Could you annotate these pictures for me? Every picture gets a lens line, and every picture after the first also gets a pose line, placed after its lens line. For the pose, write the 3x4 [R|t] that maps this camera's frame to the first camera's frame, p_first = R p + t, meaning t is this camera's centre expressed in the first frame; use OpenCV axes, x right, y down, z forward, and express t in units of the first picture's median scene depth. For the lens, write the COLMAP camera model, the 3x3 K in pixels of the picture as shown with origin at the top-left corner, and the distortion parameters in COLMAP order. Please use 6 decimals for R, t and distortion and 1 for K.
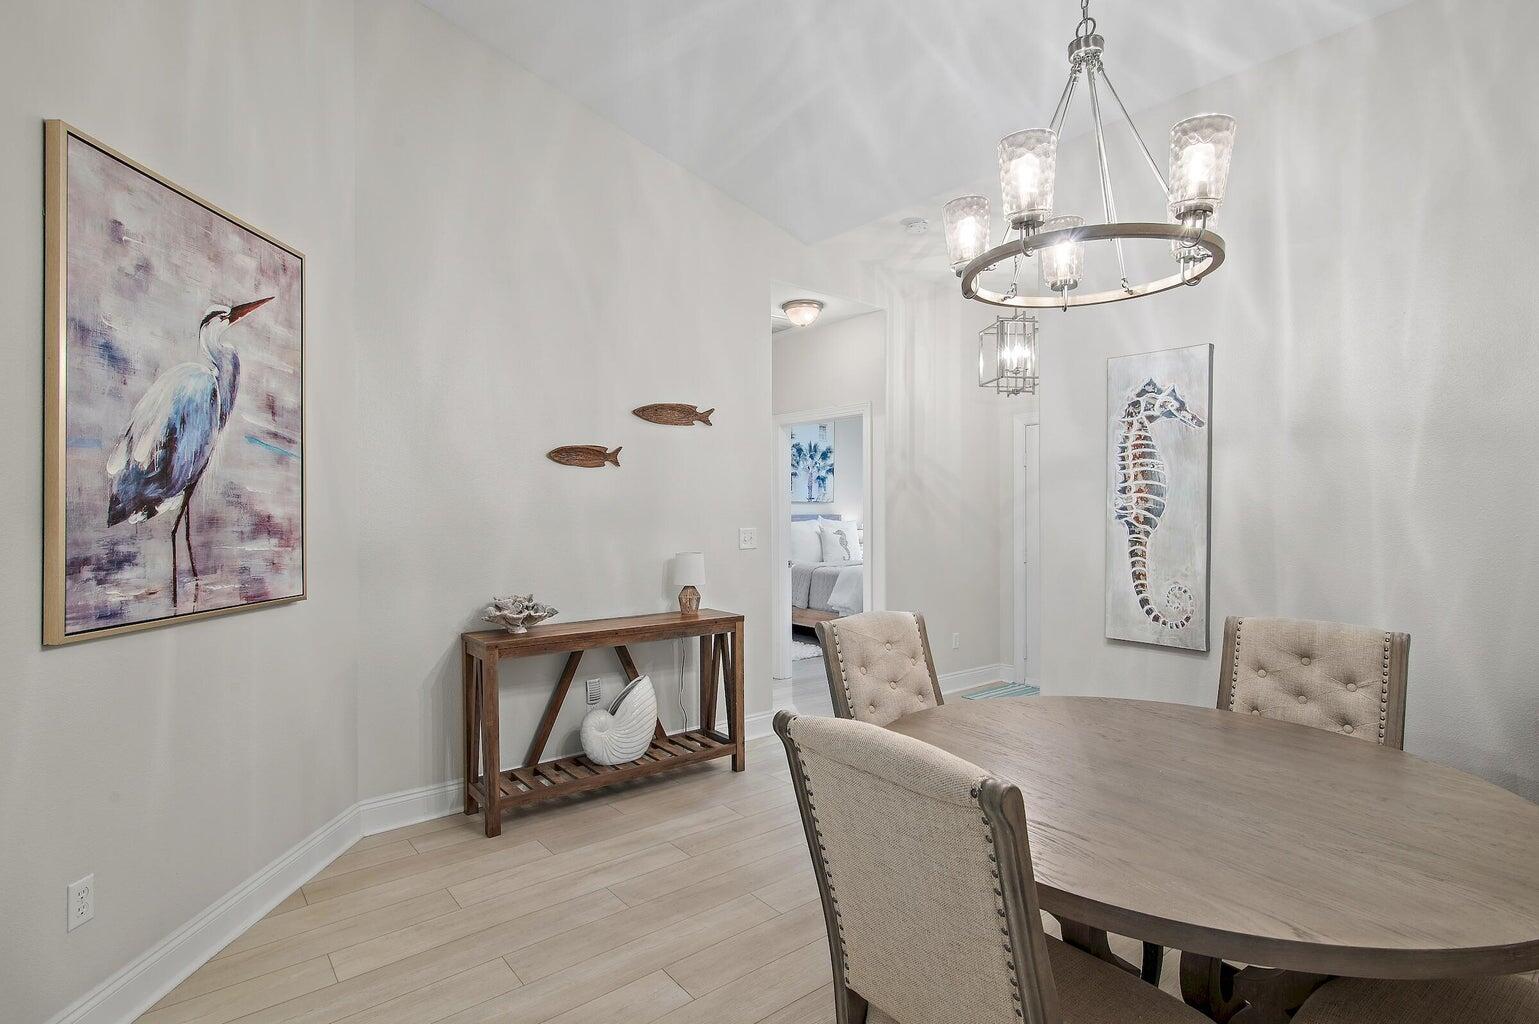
lens RADIAL K [[757.1, 0, 786.0], [0, 757.1, 512.4], [0, 0, 1]] dist [-0.000016, 0.000308]
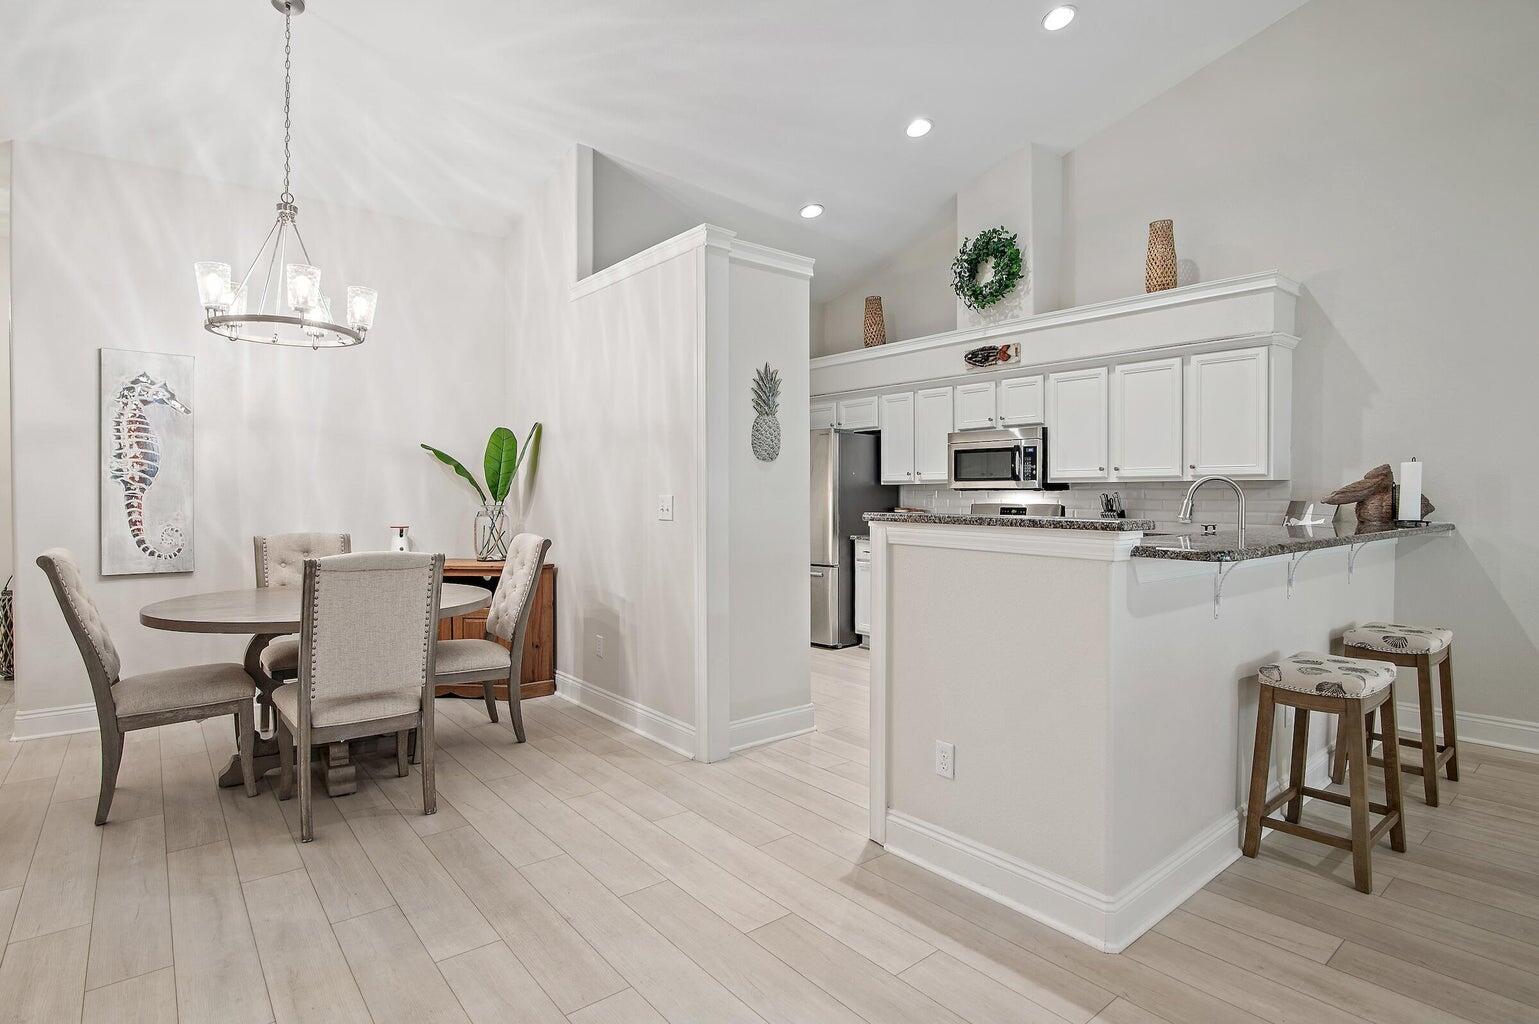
lens RADIAL K [[756.7, 0, 769.5], [0, 756.7, 512.0], [0, 0, 1]] dist [-0.023532, -0.000266]
pose [[0.014218, -0.020660, 0.999685, -0.781282], [0.004246, 0.999779, 0.020601, 0.043701], [-0.999890, 0.003951, 0.014303, -0.101059]]
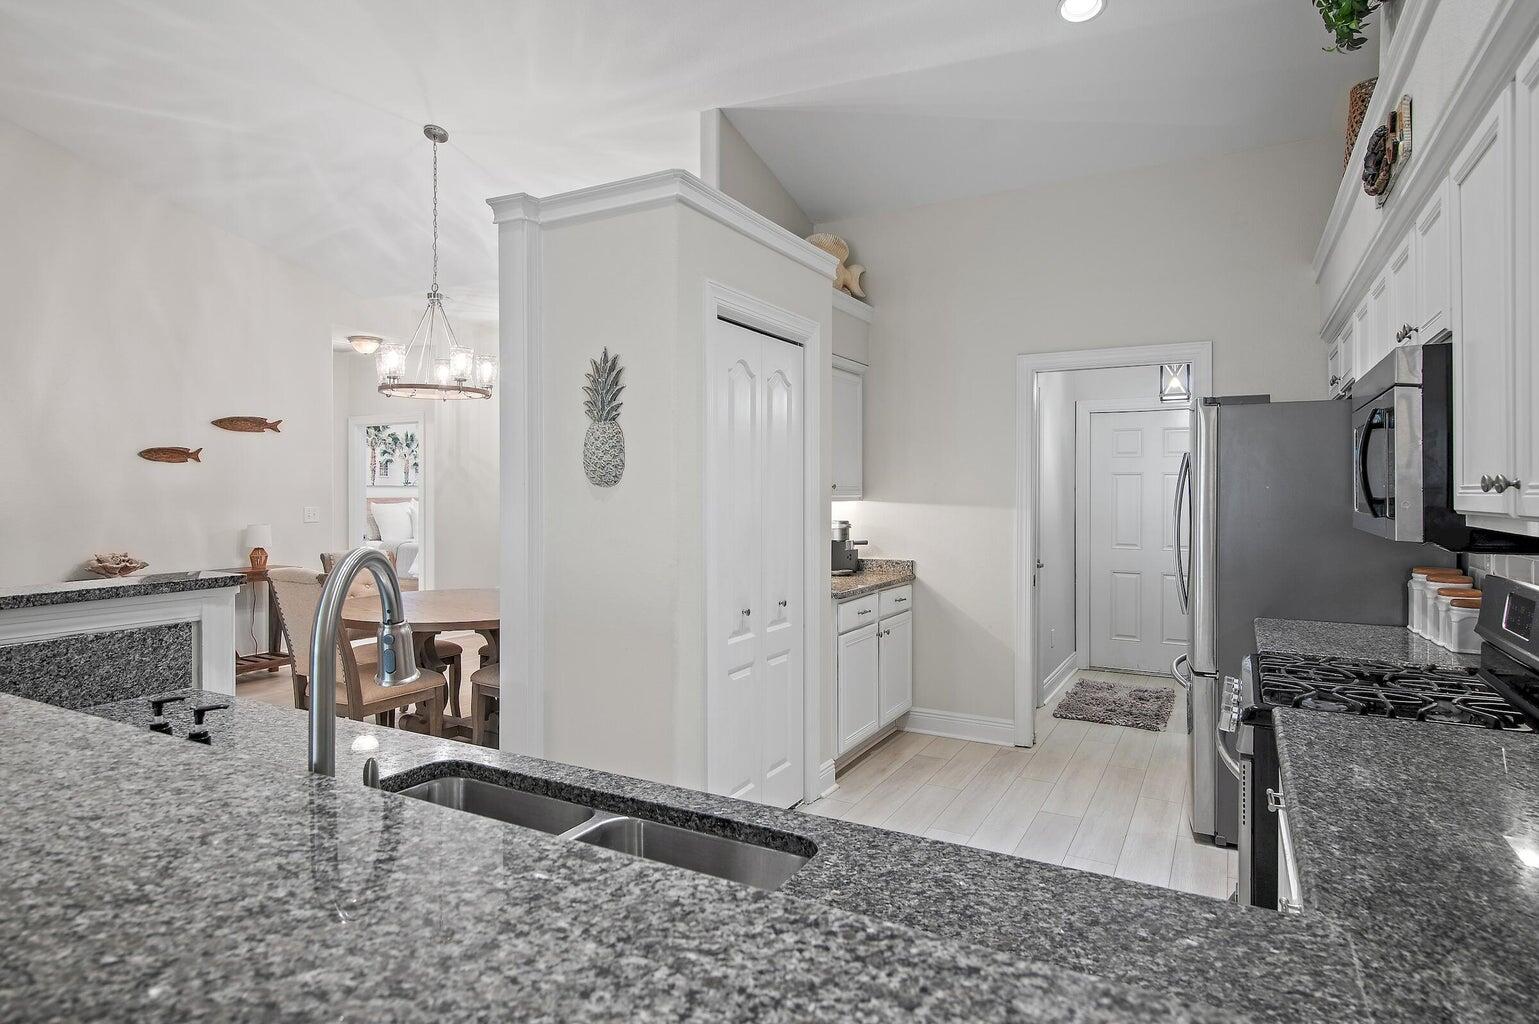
lens RADIAL K [[840.1, 0, 774.5], [0, 840.1, 496.1], [0, 0, 1]] dist [0.001857, 0.000211]
pose [[0.930453, 0.002944, 0.366399, 0.240143], [-0.003365, 0.999994, 0.000509, -0.003437], [-0.366396, -0.001706, 0.930458, -1.009057]]
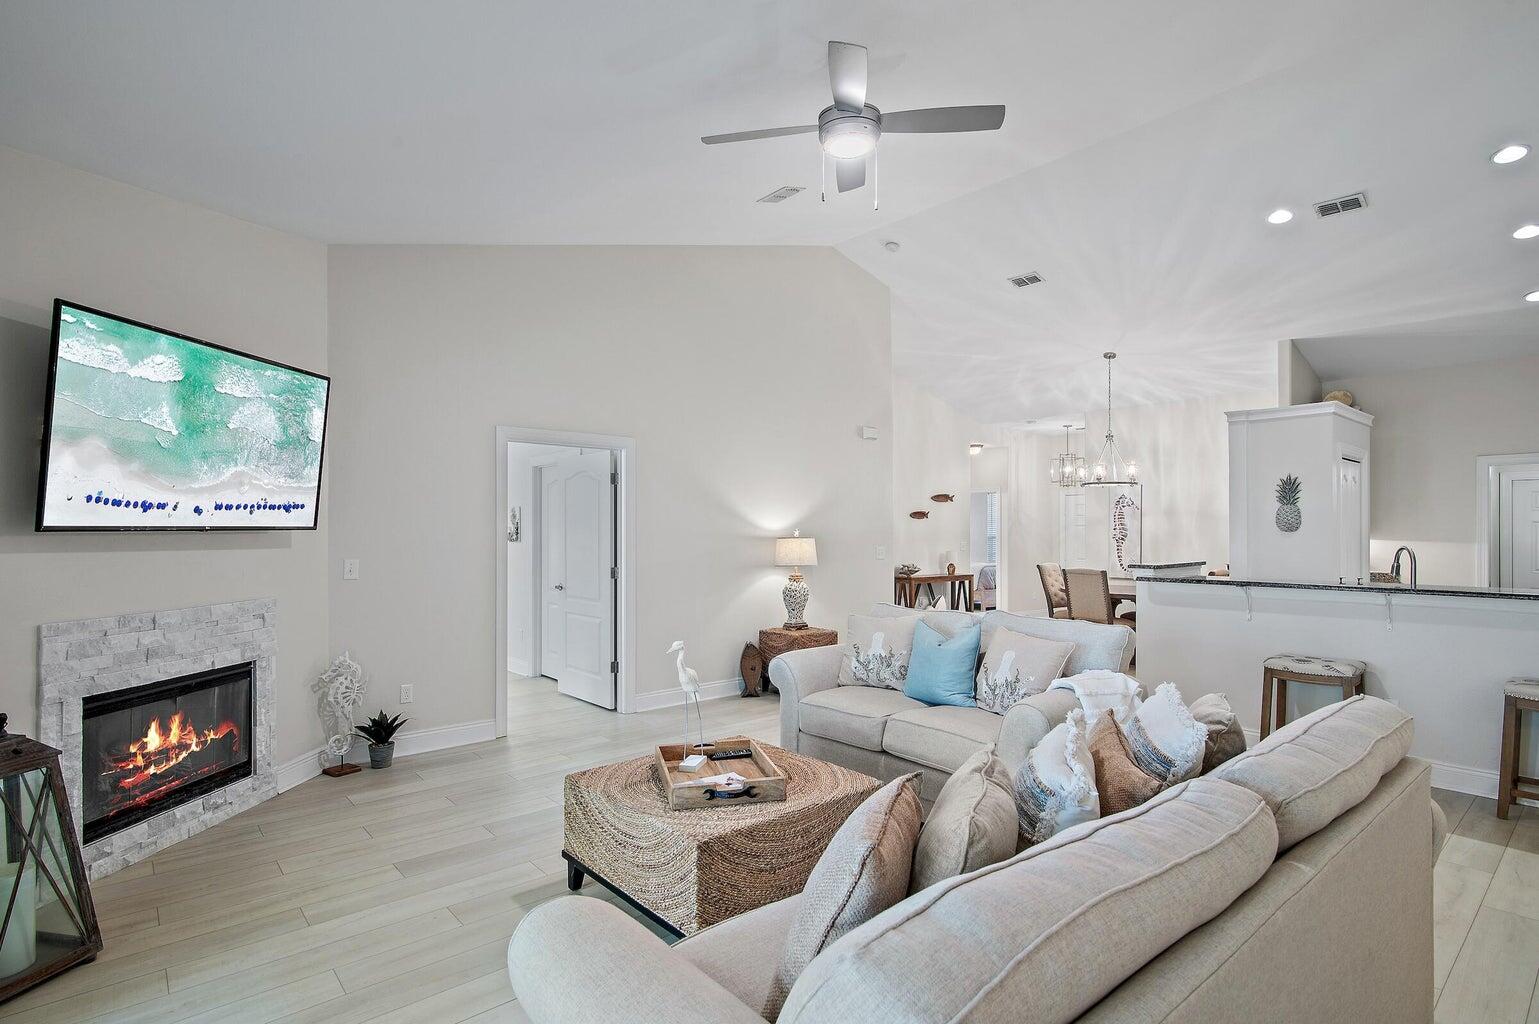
lens RADIAL K [[732.5, 0, 769.5], [0, 732.5, 512.0], [0, 0, 1]] dist [-0.039149, 0.000042]
pose [[0.999987, 0.004858, -0.001470, -0.963393], [-0.004902, 0.999488, -0.031605, 0.001691], [0.001316, 0.031612, 0.999499, -1.973346]]
